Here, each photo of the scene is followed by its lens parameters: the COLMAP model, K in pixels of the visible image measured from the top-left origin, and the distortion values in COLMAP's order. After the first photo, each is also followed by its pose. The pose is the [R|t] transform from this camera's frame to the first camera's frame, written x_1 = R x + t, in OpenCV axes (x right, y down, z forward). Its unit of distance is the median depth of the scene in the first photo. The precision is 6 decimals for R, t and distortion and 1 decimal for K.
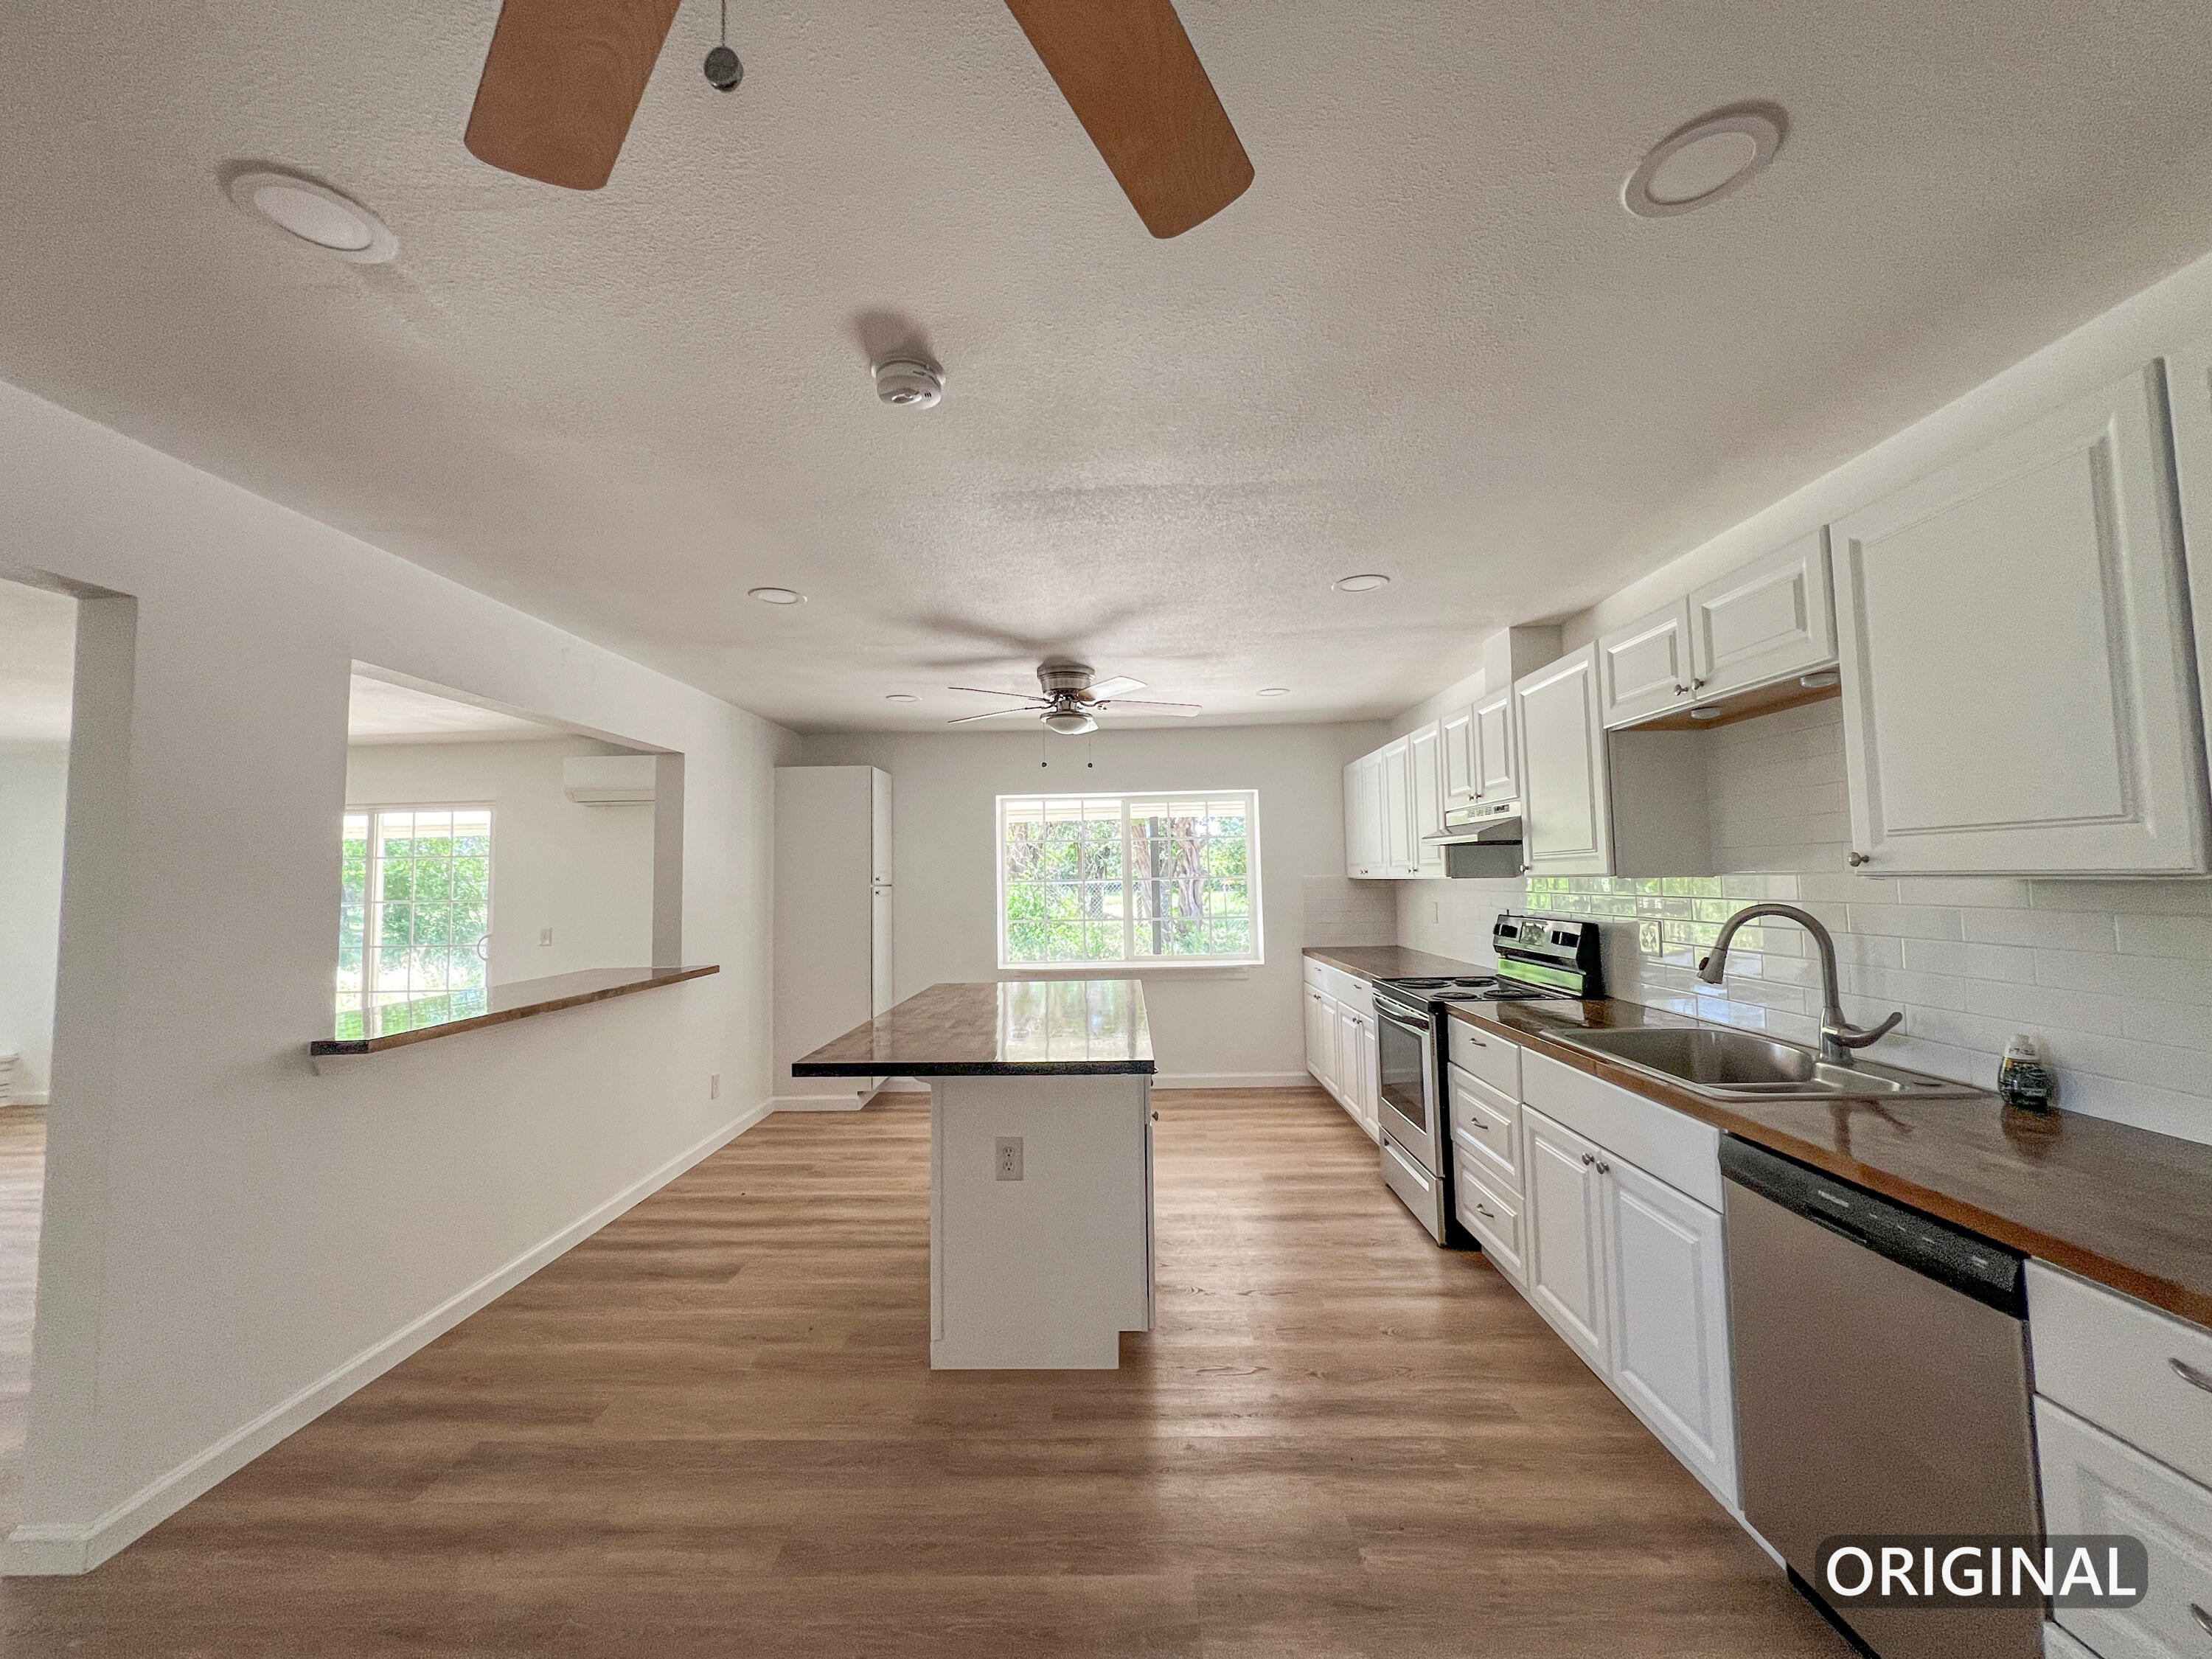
lens RADIAL K [[895.9, 0, 1101.0], [0, 895.9, 822.8], [0, 0, 1]] dist [0.004207, -0.000403]
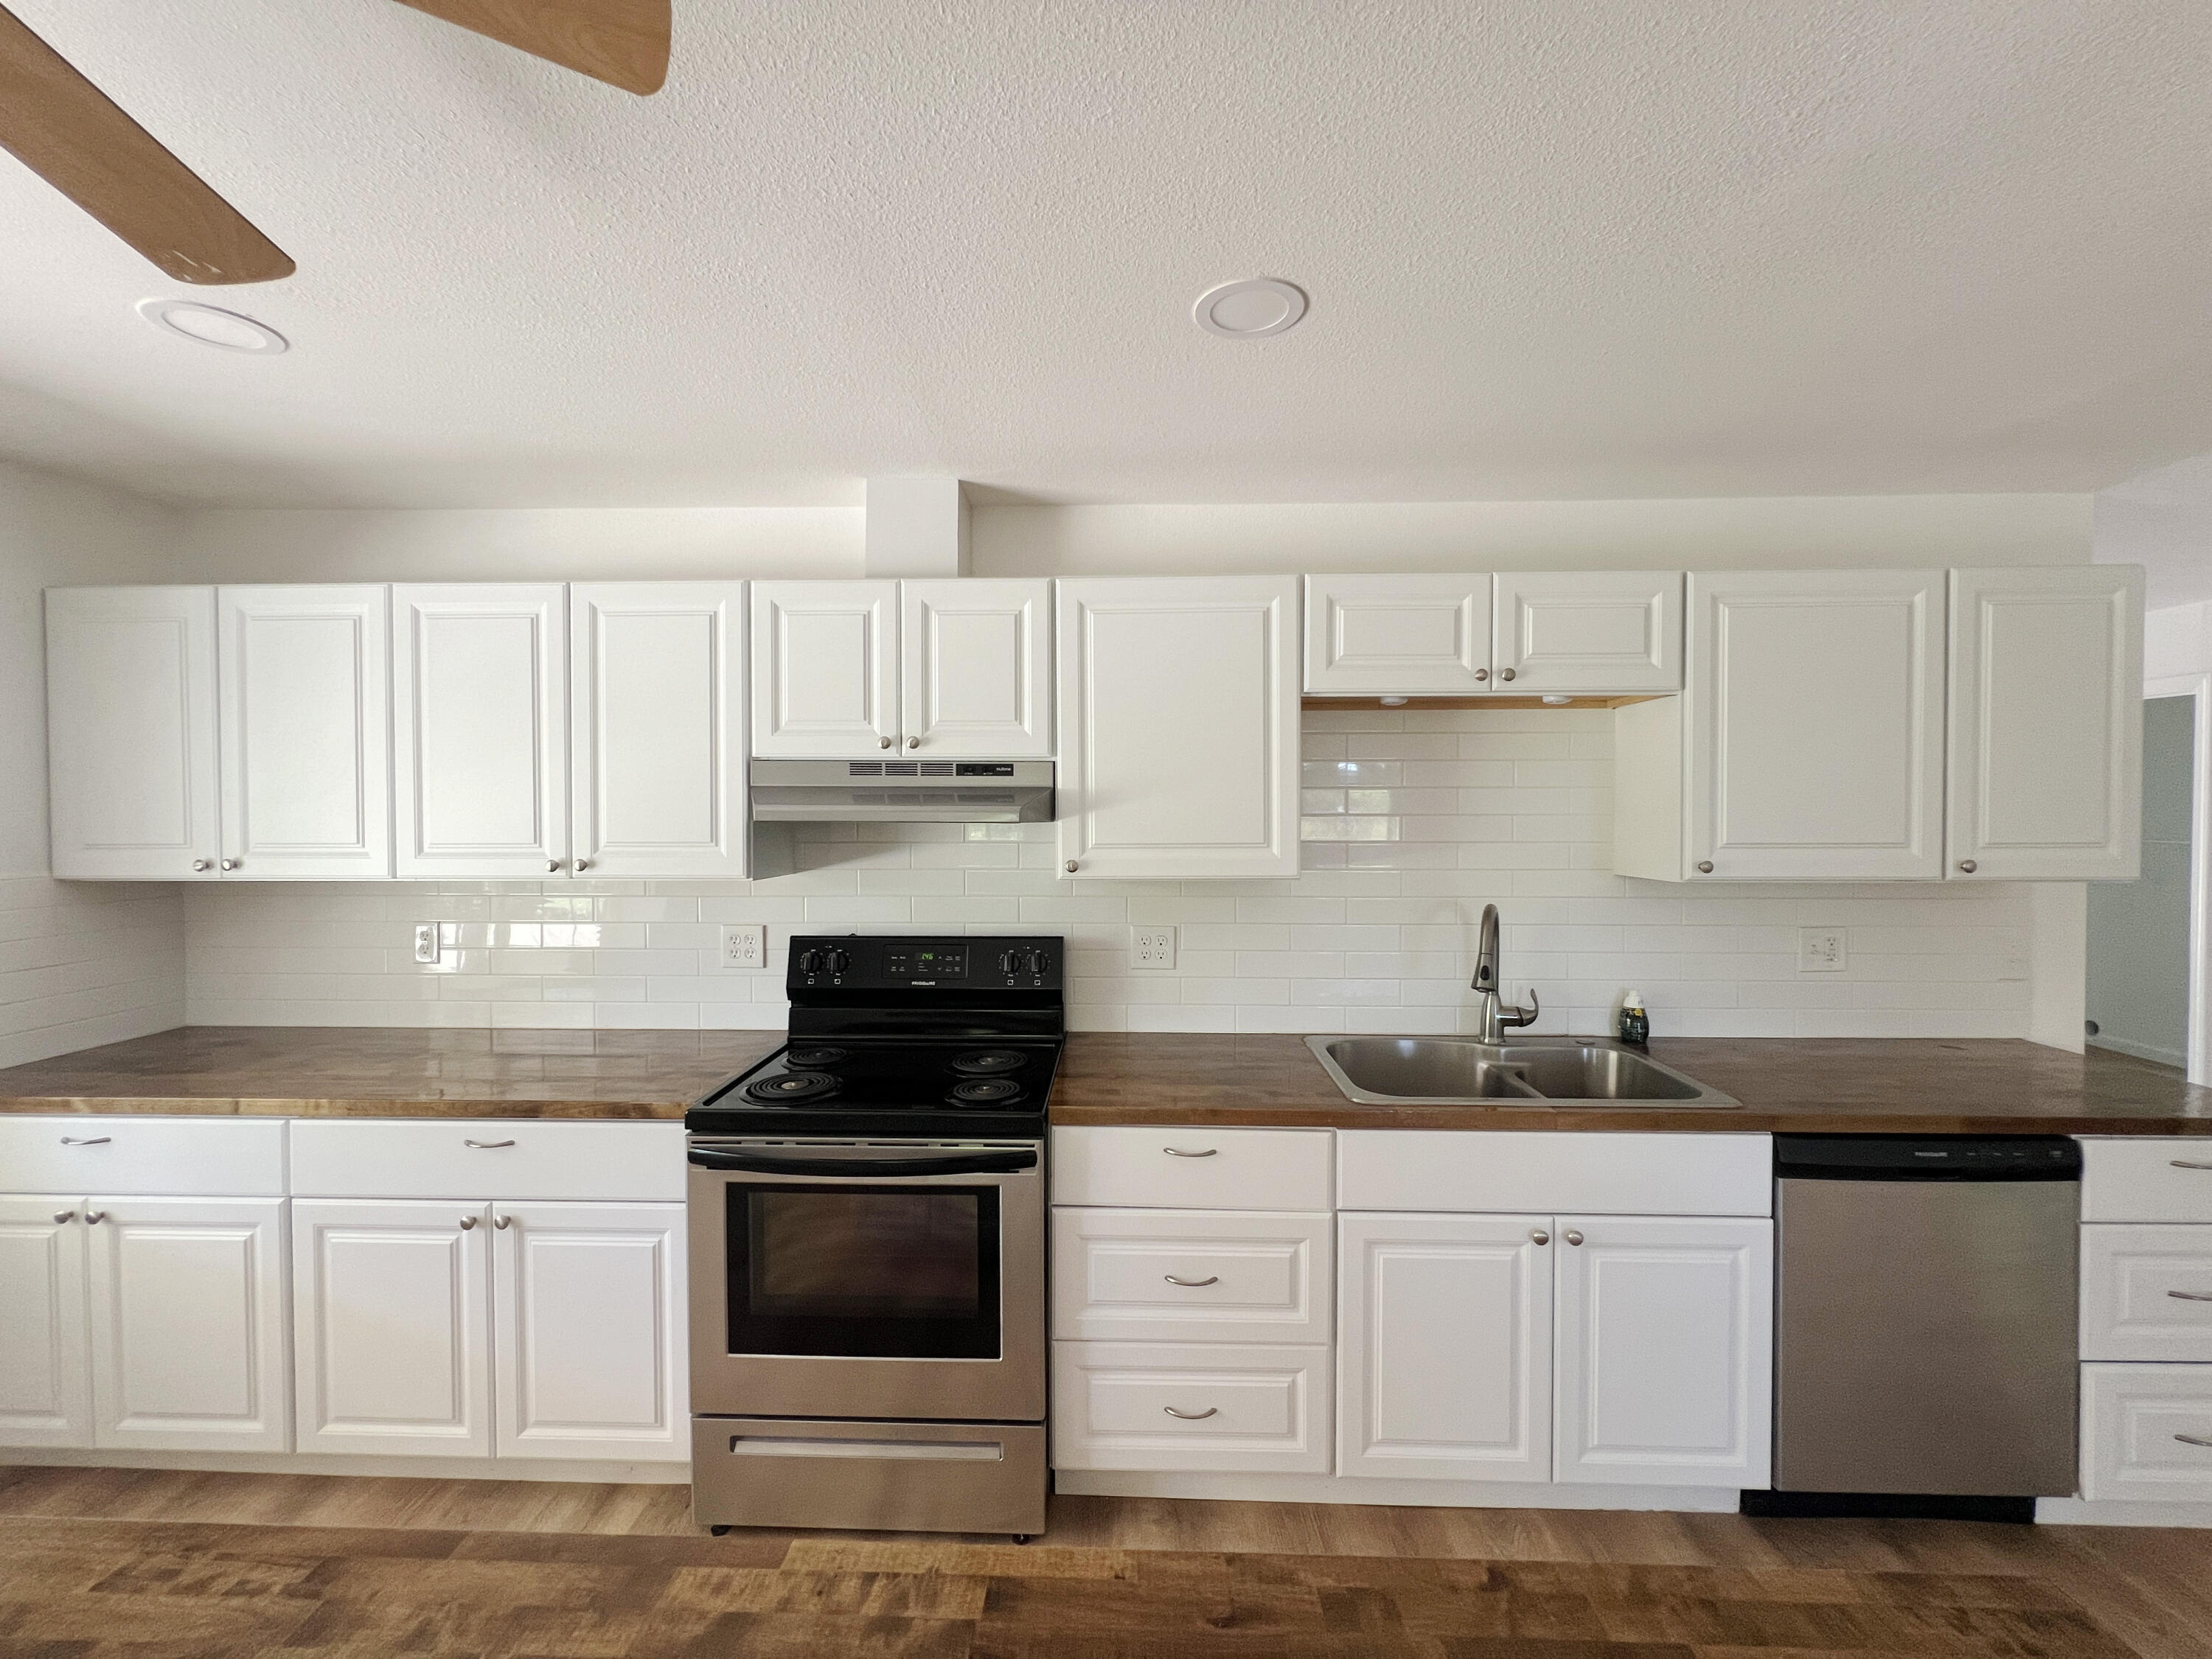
lens RADIAL K [[885.8, 0, 1111.3], [0, 885.8, 819.8], [0, 0, 1]] dist [0.003382, 0.000851]
pose [[0.014873, -0.002175, 0.999887, -0.336268], [-0.059797, 0.998206, 0.003060, 0.028078], [-0.998100, -0.059835, 0.014716, 1.797074]]
